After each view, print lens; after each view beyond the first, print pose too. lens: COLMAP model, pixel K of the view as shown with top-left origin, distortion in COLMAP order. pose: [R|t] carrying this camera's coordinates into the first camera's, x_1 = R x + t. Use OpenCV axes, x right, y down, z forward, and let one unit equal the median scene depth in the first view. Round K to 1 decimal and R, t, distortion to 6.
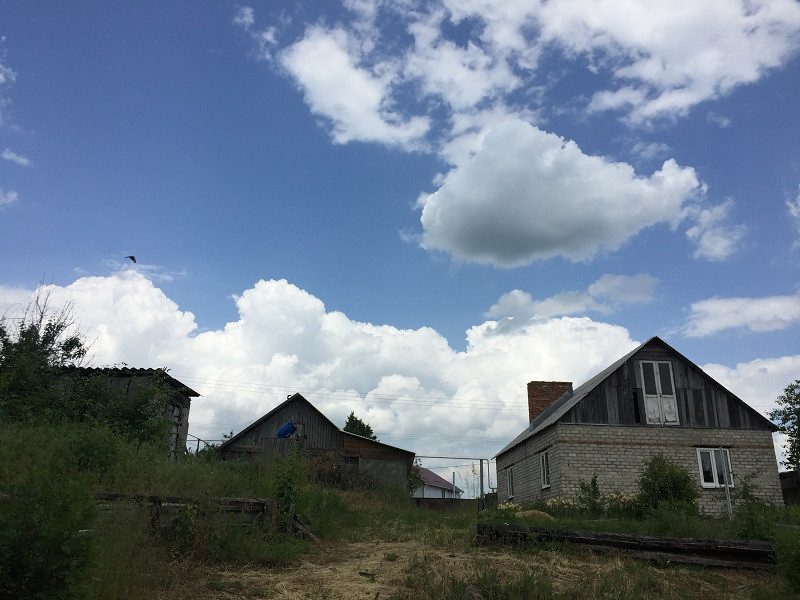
lens RADIAL K [[710.5, 0, 389.0], [0, 710.5, 285.4], [0, 0, 1]] dist [0.057621, -0.035410]
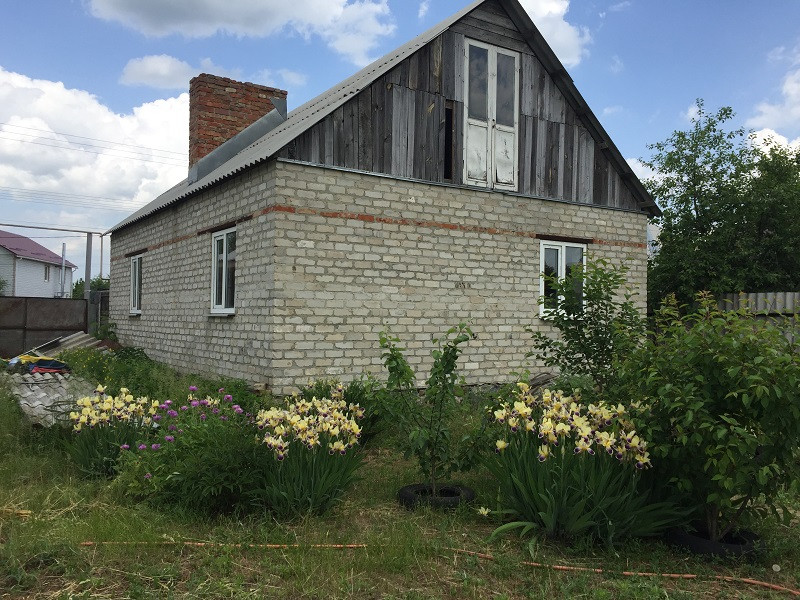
lens RADIAL K [[677.8, 0, 376.9], [0, 677.8, 295.1], [0, 0, 1]] dist [0.077340, -0.096748]
pose [[0.879738, 0.015475, 0.475208, 0.111847], [-0.168650, 0.944638, 0.281453, 0.148335], [-0.444544, -0.327749, 0.833644, 0.645608]]
